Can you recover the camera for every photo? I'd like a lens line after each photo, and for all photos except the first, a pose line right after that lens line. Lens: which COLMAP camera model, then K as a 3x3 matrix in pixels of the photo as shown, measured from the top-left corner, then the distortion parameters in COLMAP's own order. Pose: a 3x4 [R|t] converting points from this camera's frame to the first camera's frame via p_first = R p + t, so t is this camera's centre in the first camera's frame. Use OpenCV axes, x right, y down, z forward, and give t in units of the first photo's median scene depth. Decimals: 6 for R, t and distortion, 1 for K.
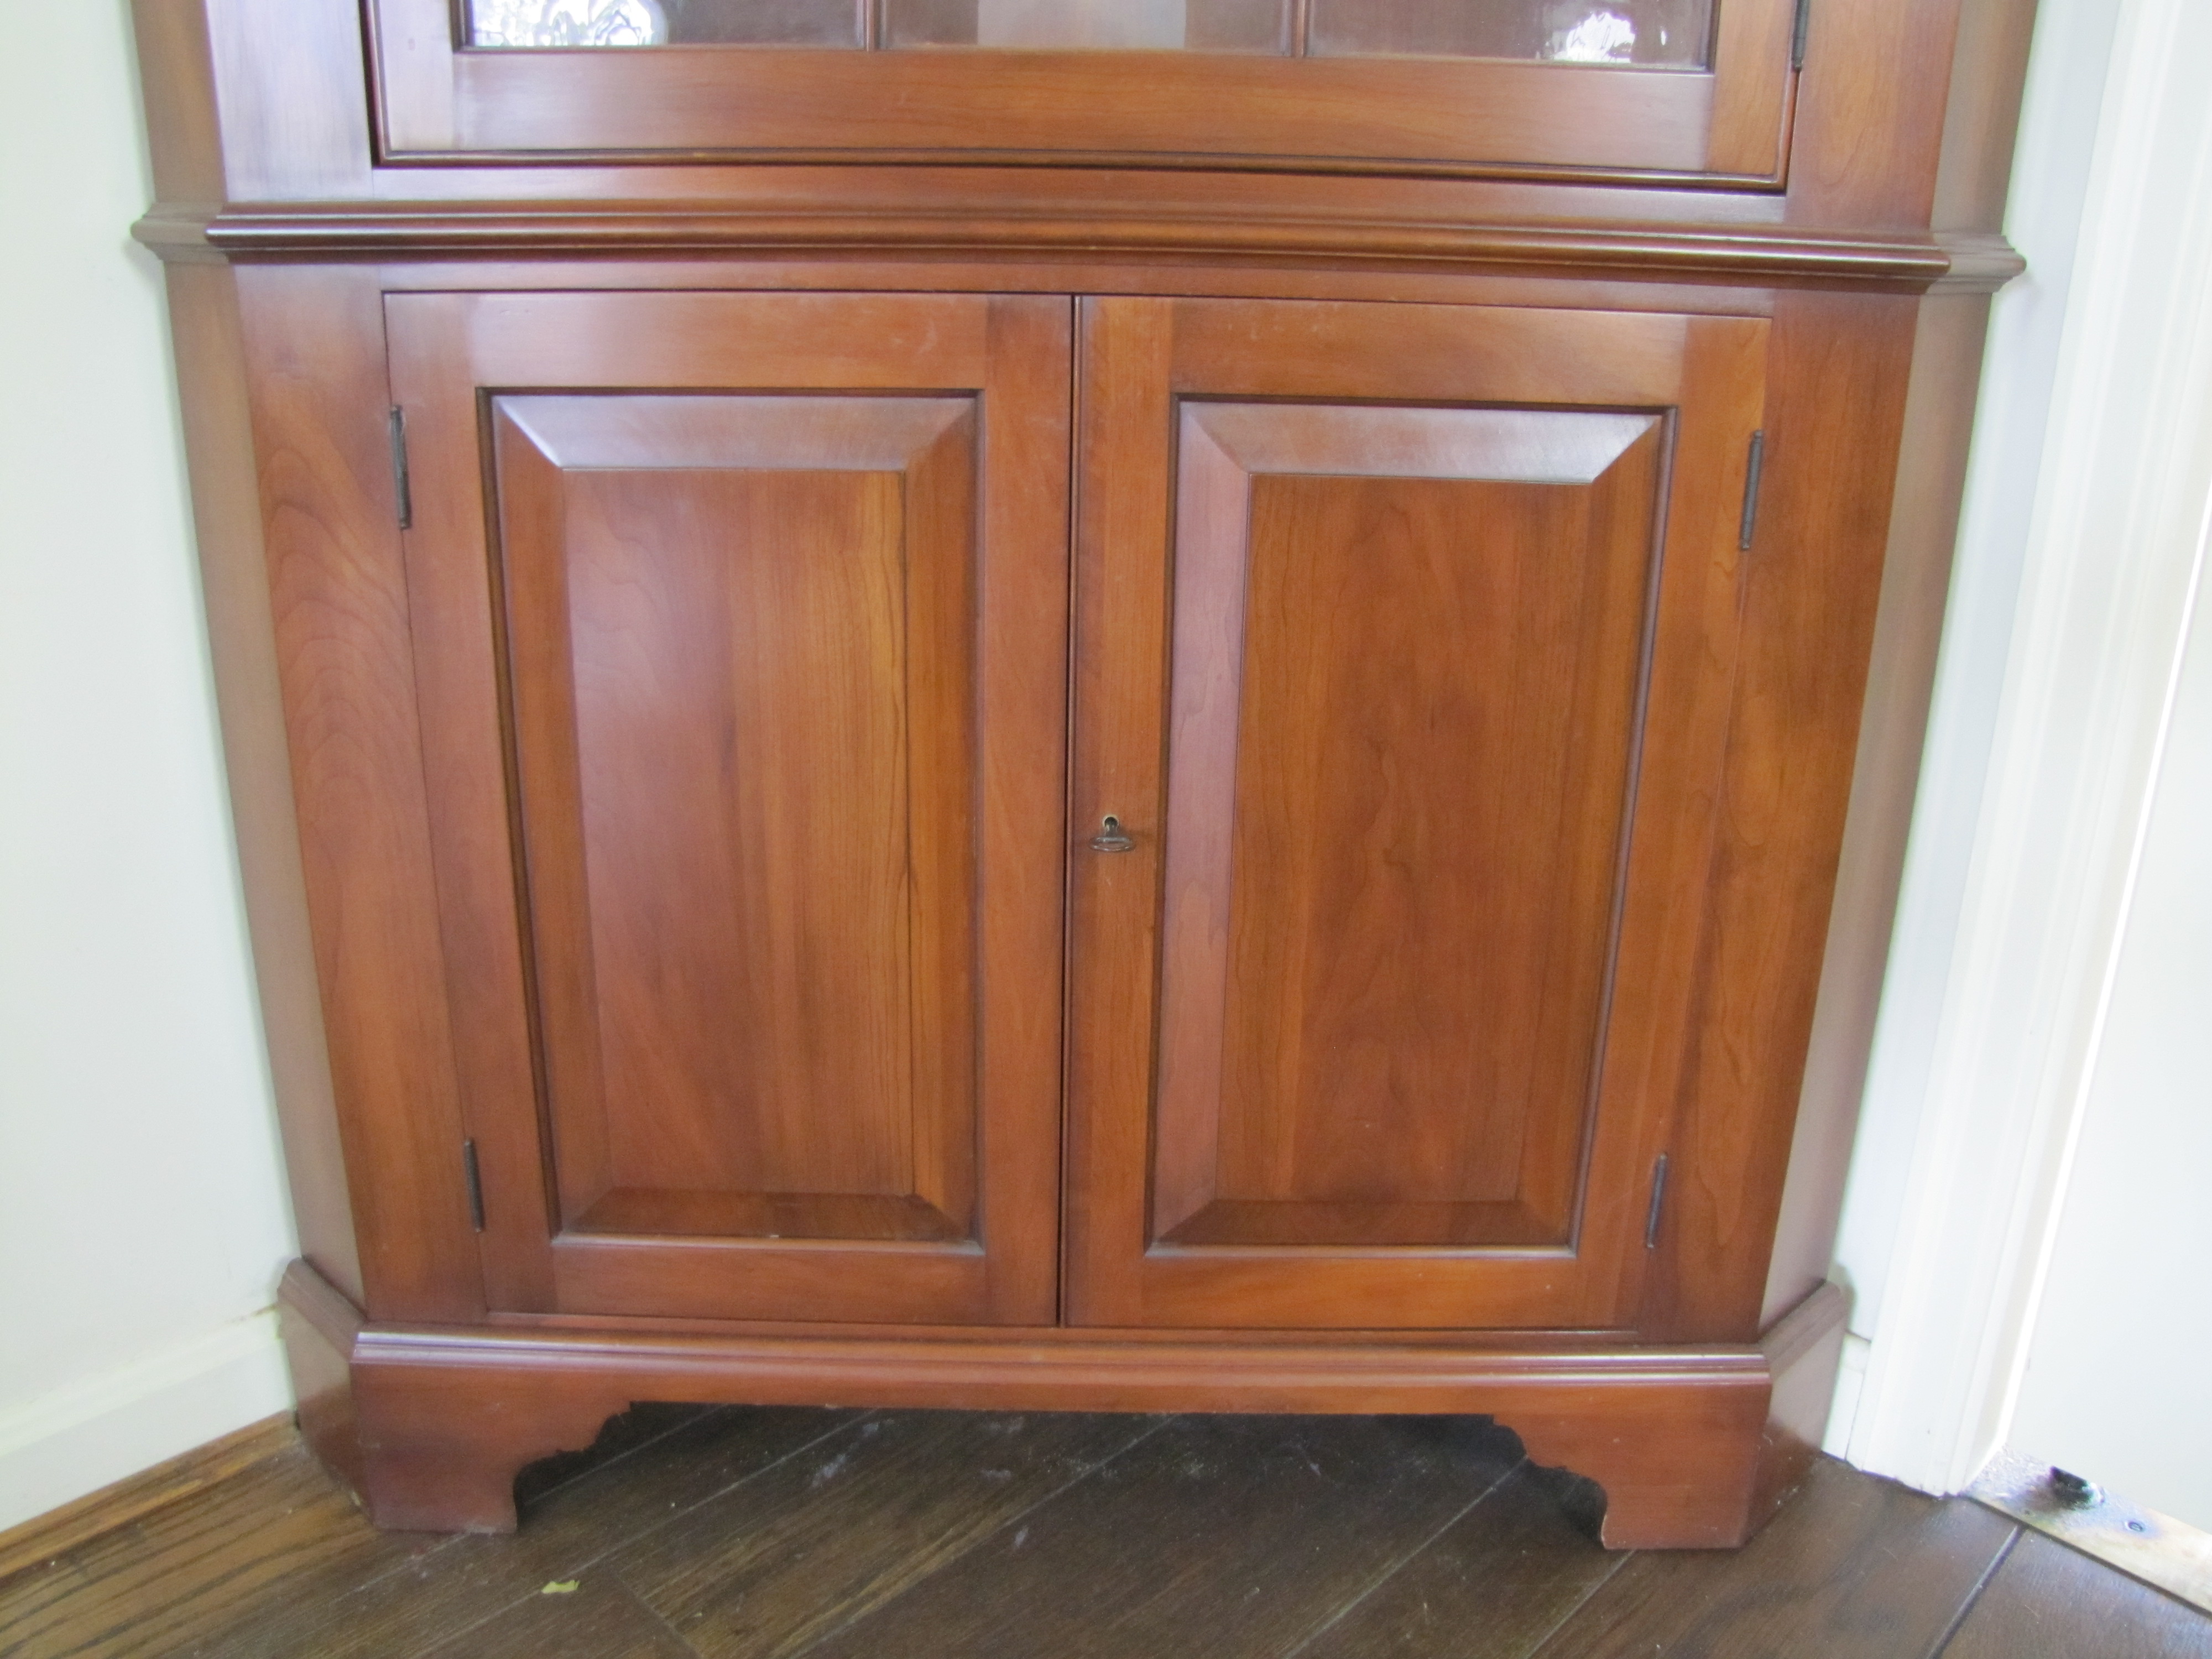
lens RADIAL K [[1833.8, 0, 1098.1], [0, 1833.8, 825.9], [0, 0, 1]] dist [-0.176594, 0.155677]
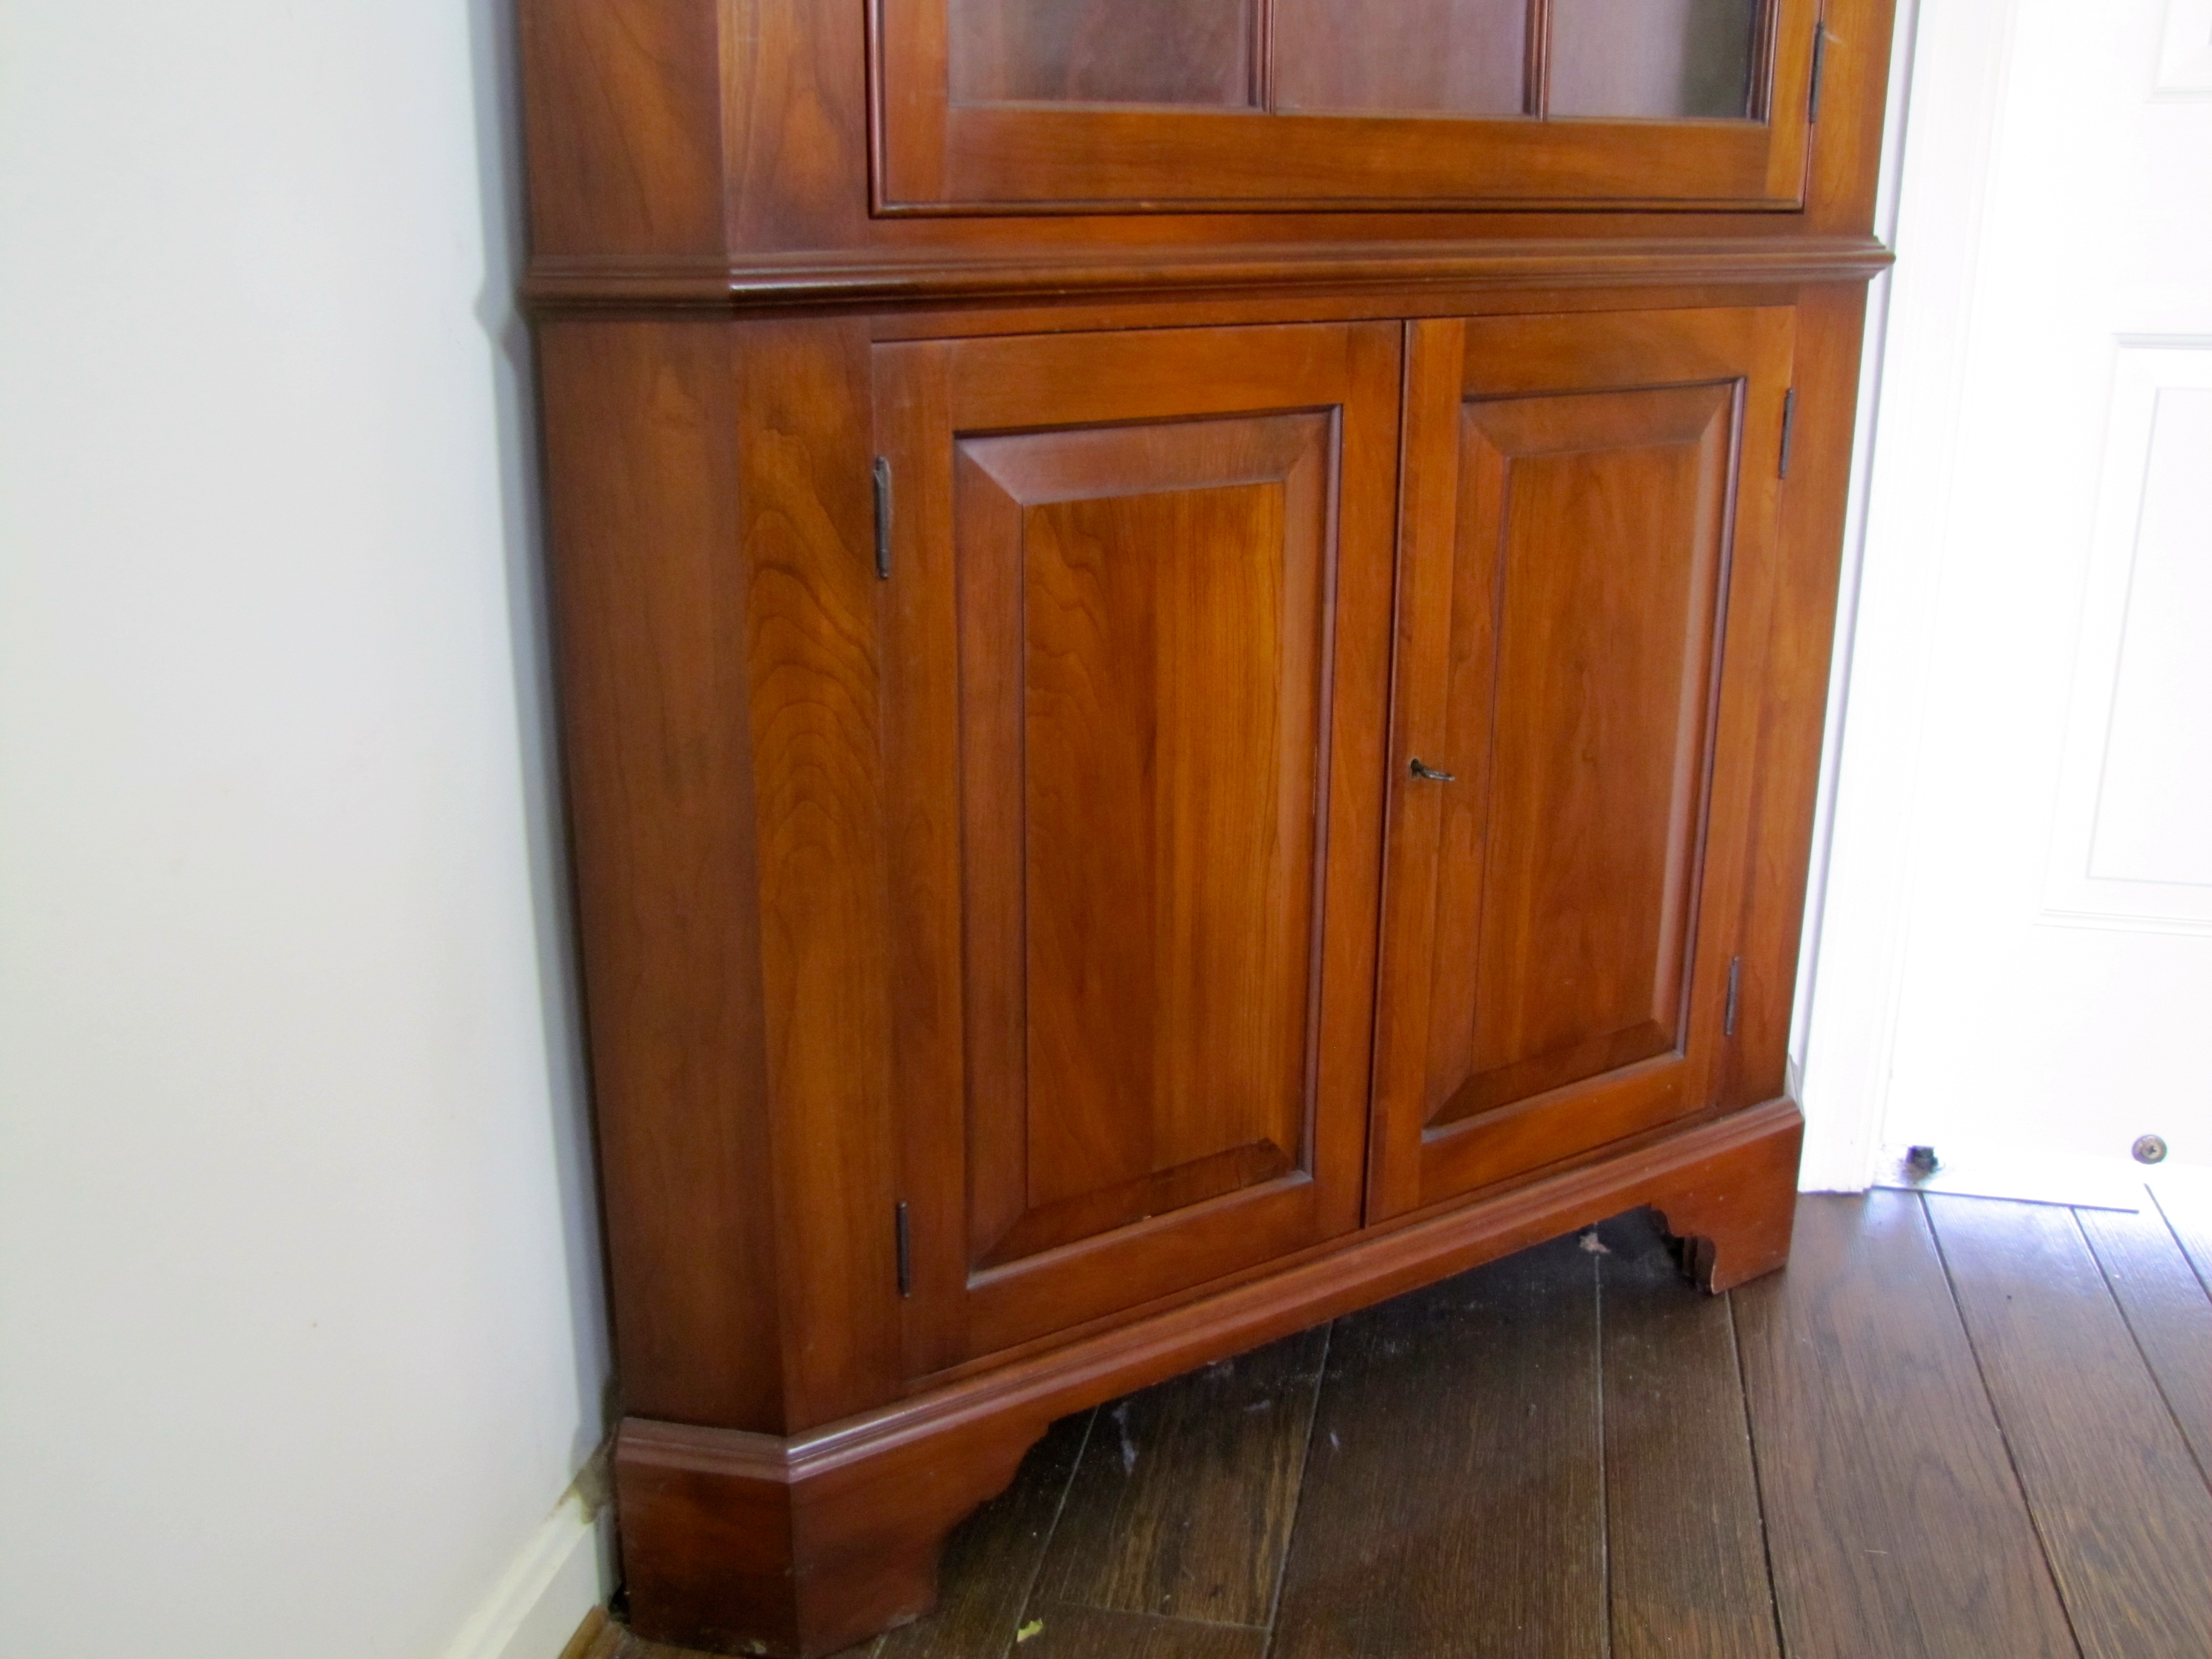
lens RADIAL K [[2117.8, 0, 1098.5], [0, 2117.8, 822.2], [0, 0, 1]] dist [-0.142721, 0.198705]
pose [[0.841280, -0.178597, 0.510246, -0.790205], [0.187553, 0.981653, 0.034368, -0.045400], [-0.507023, 0.066785, 0.859341, -0.050580]]
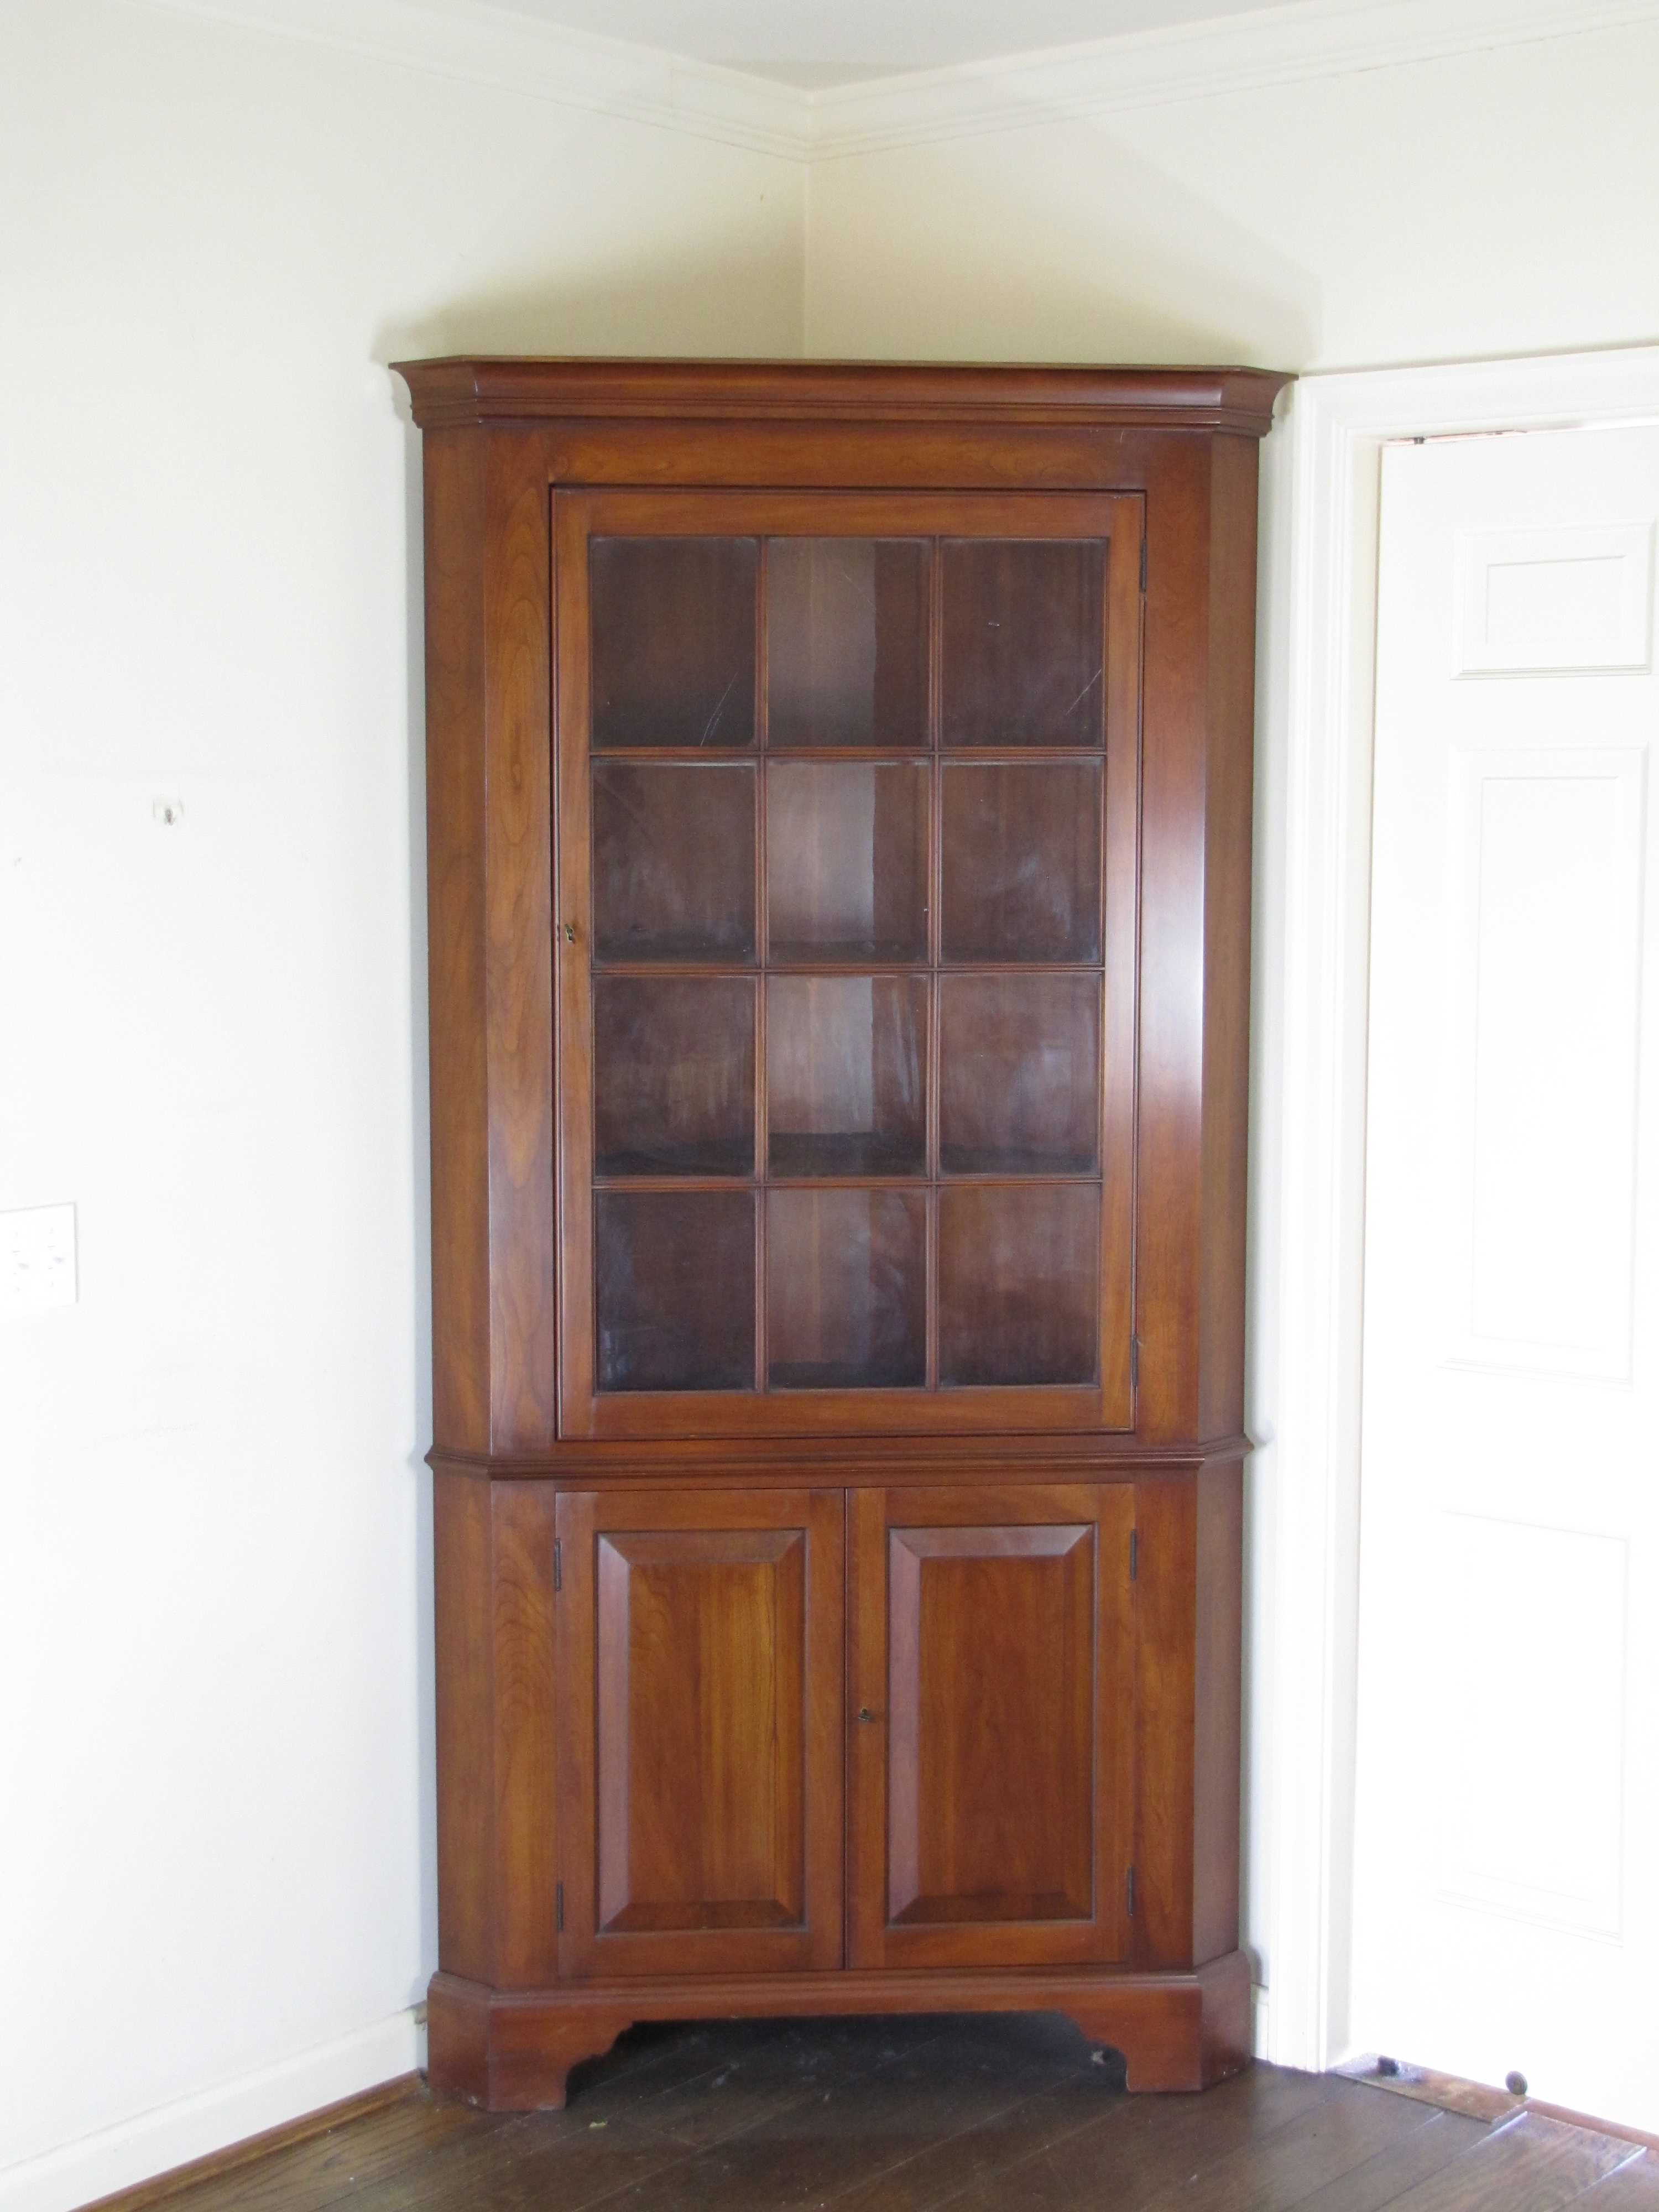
lens RADIAL K [[3353.0, 0, 797.2], [0, 3353.0, 1115.6], [0, 0, 1]] dist [0.062153, 0.177880]
pose [[0.997129, -0.026326, 0.071000, -0.323018], [0.041776, 0.973271, -0.225828, 0.198020], [-0.063157, 0.228146, 0.971576, -2.933774]]
